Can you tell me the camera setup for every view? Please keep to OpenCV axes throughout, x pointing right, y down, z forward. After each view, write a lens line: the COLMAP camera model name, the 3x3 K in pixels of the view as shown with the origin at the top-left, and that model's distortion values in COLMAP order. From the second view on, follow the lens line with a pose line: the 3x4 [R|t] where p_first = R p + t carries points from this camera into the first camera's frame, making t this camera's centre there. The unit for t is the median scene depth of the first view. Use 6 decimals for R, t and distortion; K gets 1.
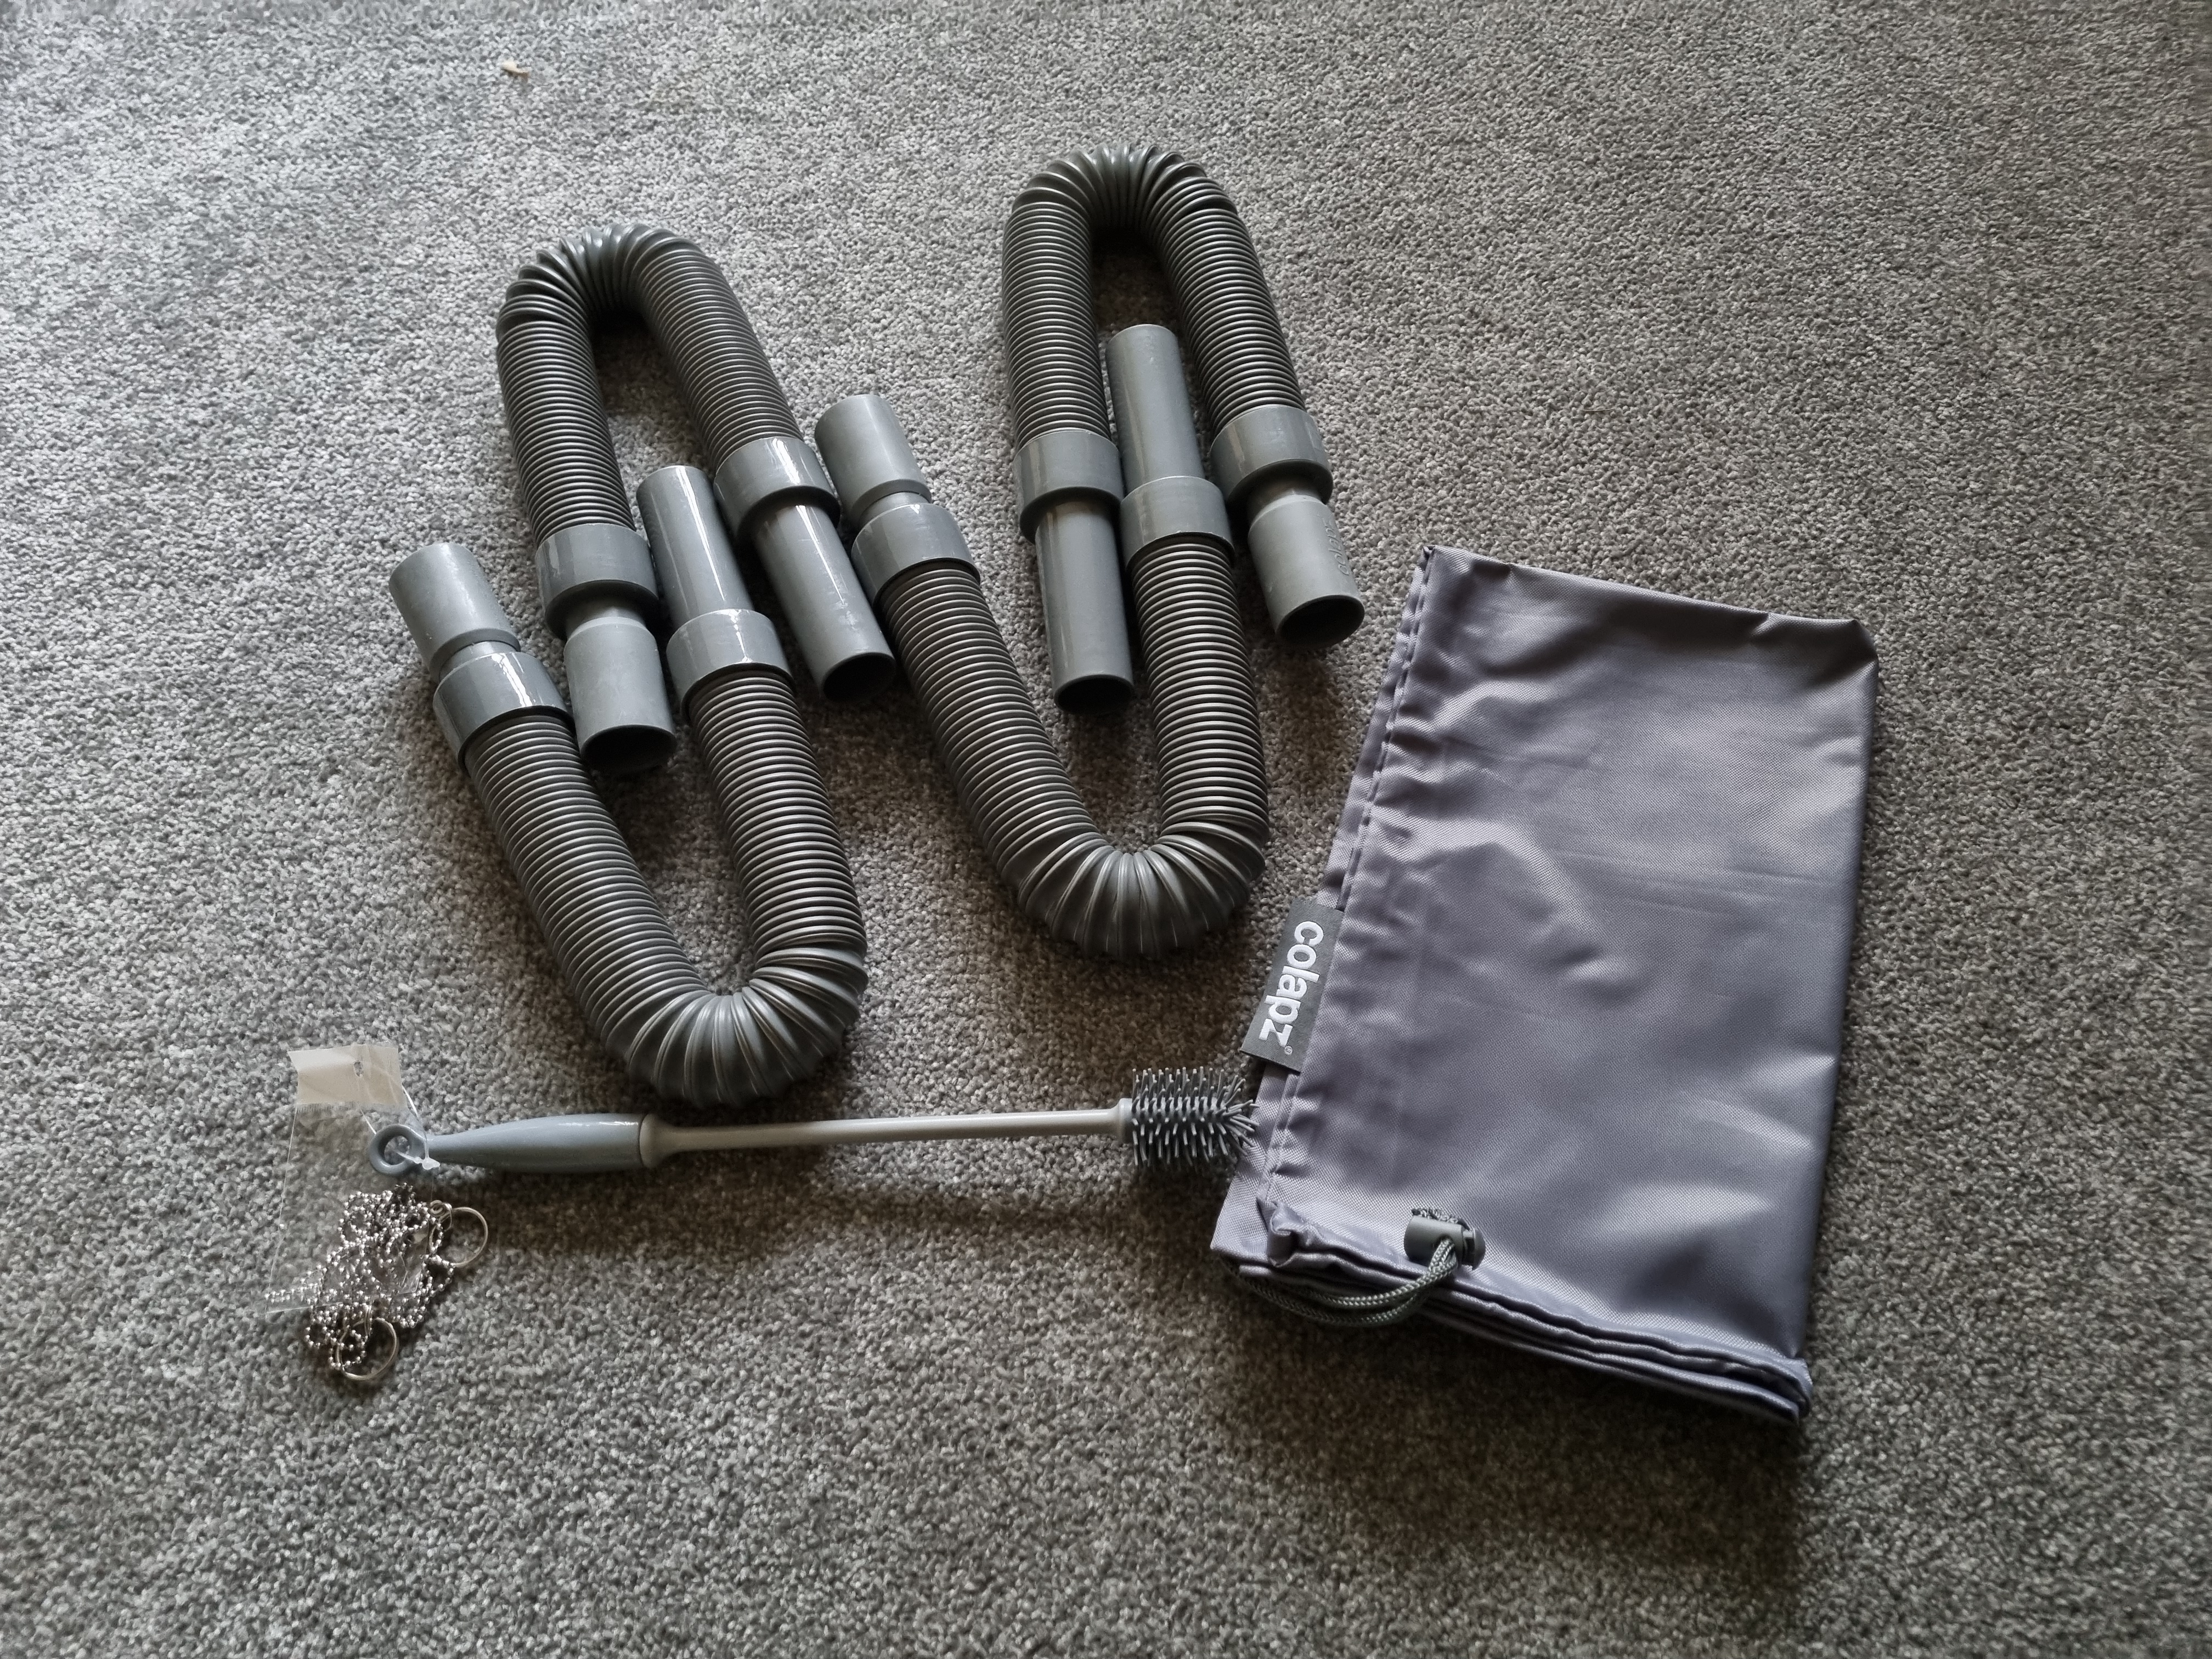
lens RADIAL K [[1688.5, 0, 1106.0], [0, 1688.5, 829.5], [0, 0, 1]] dist [0.060542, -0.047079]
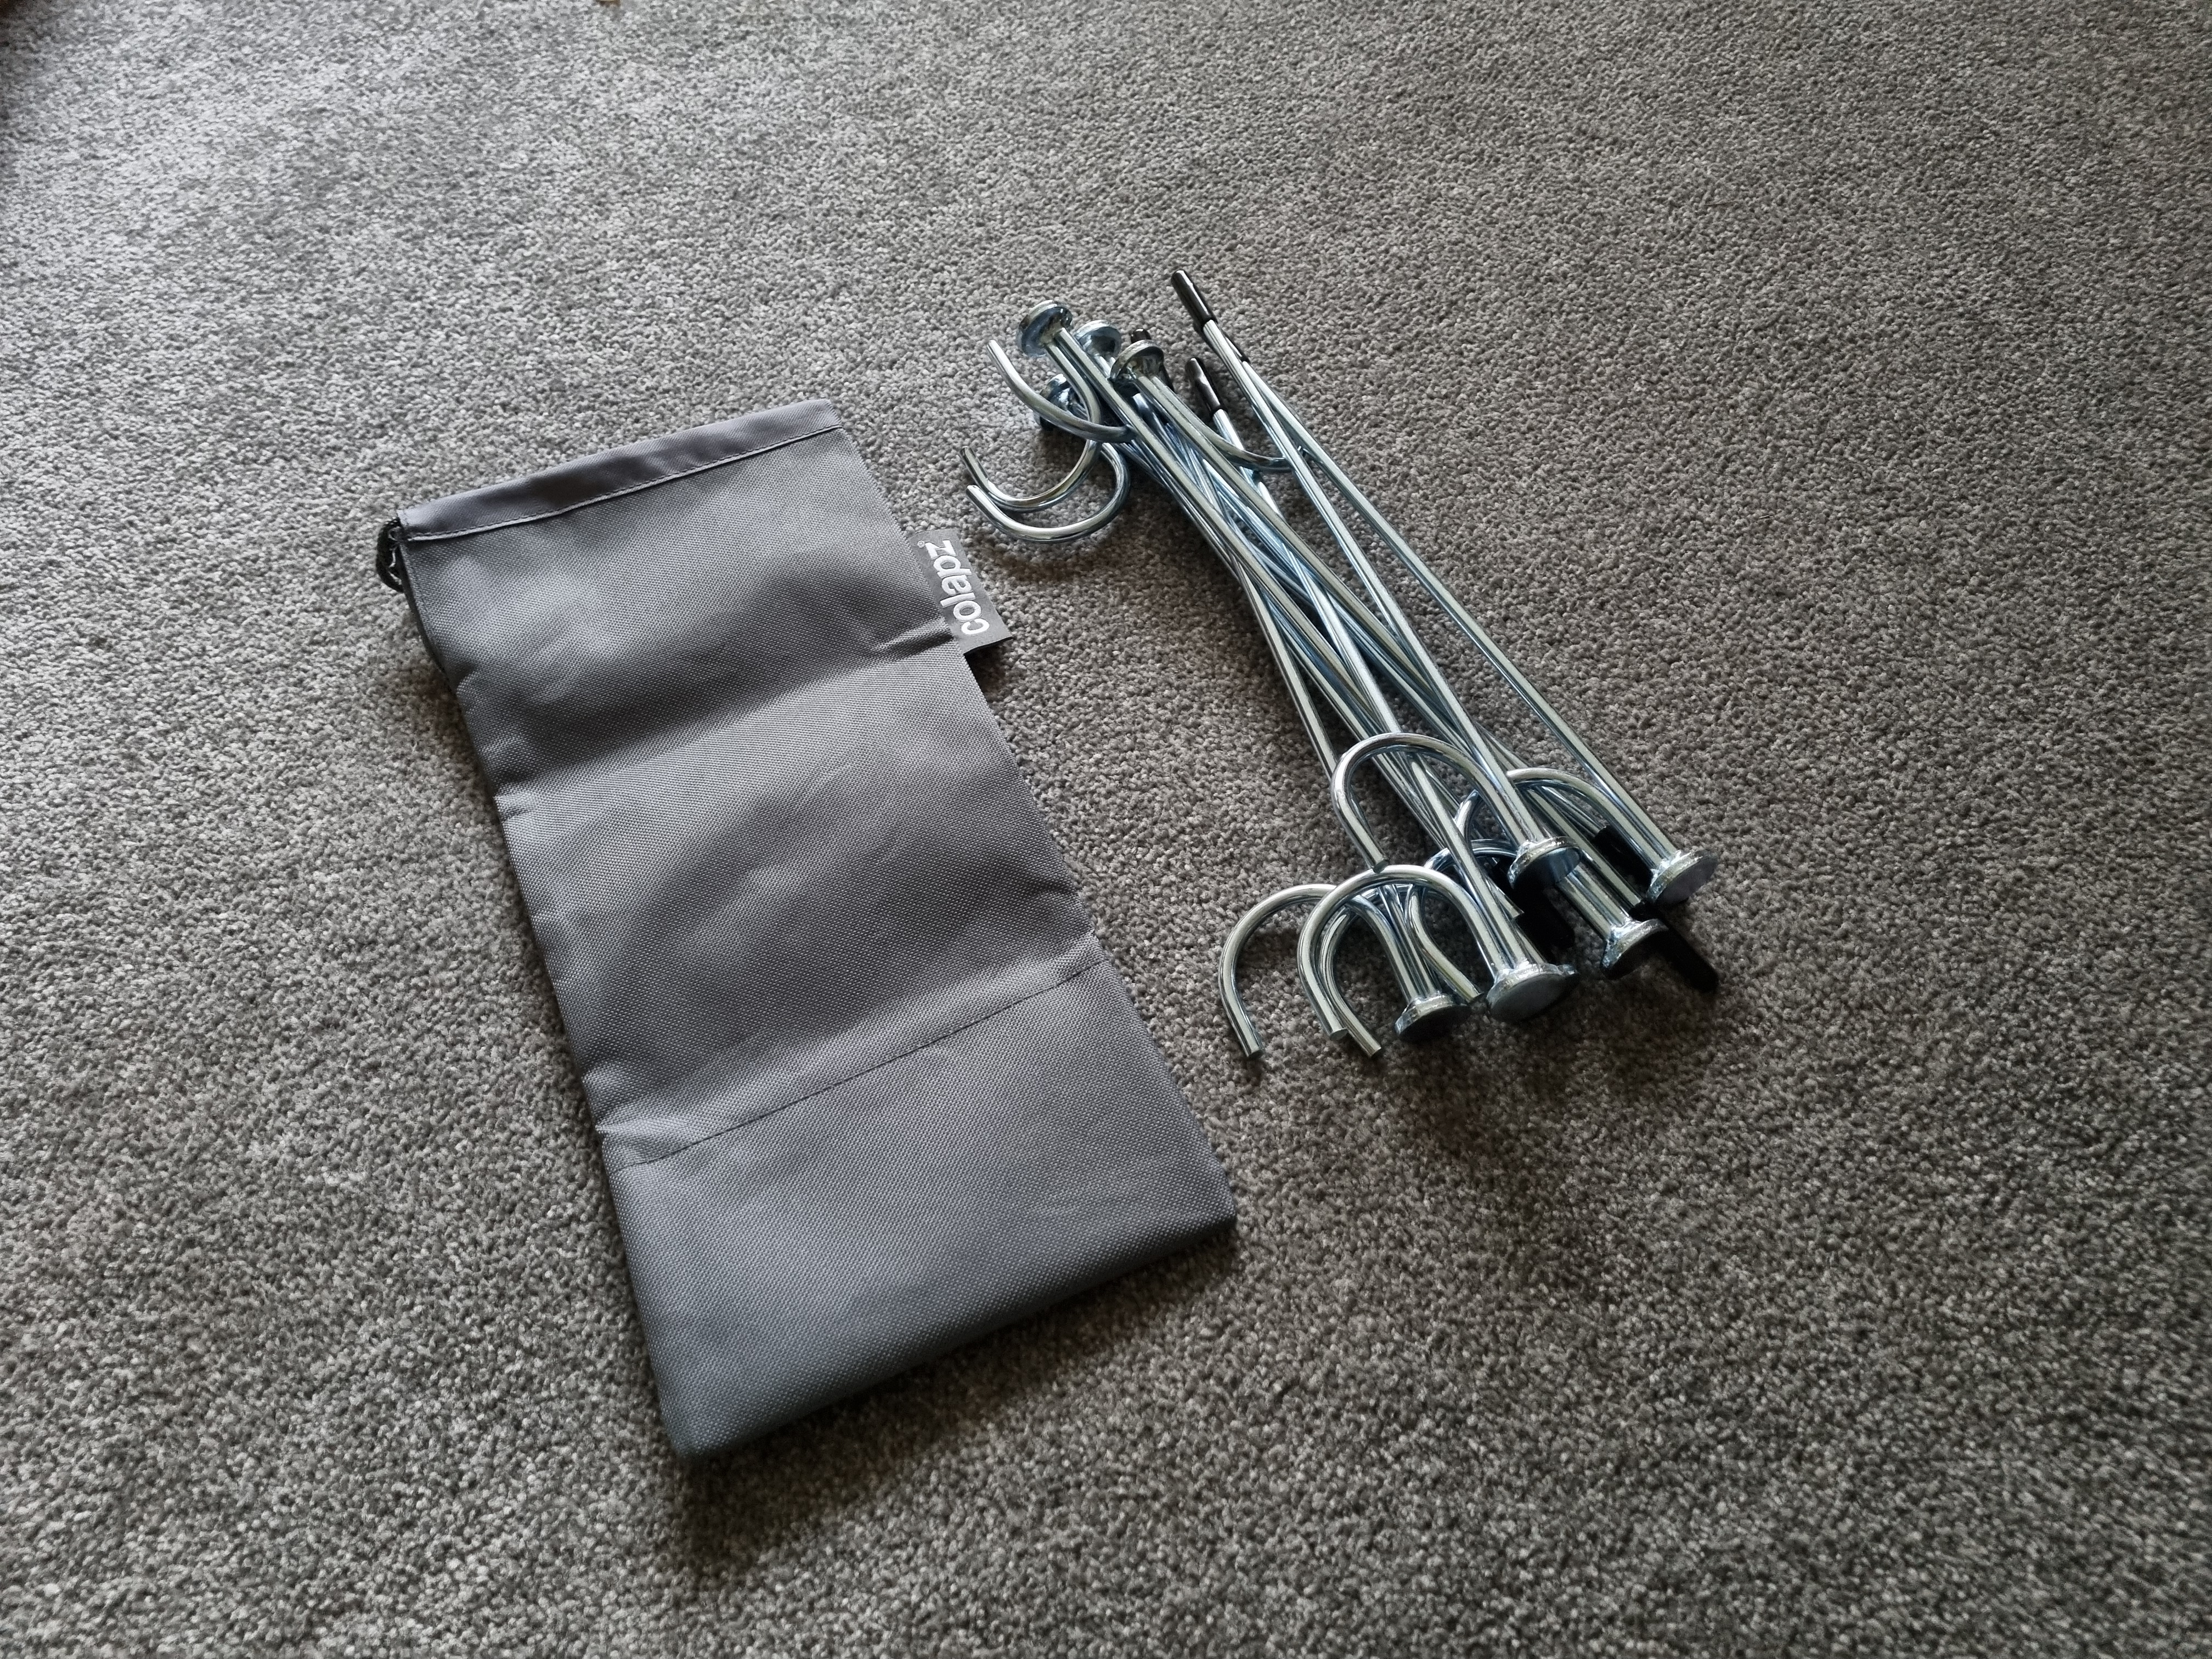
lens RADIAL K [[1688.5, 0, 1106.0], [0, 1688.5, 829.5], [0, 0, 1]] dist [0.060542, -0.047079]
pose [[0.998274, -0.058528, -0.004912, -0.096920], [0.057768, 0.993523, -0.097848, 0.221970], [0.010607, 0.097396, 0.995189, 0.048484]]
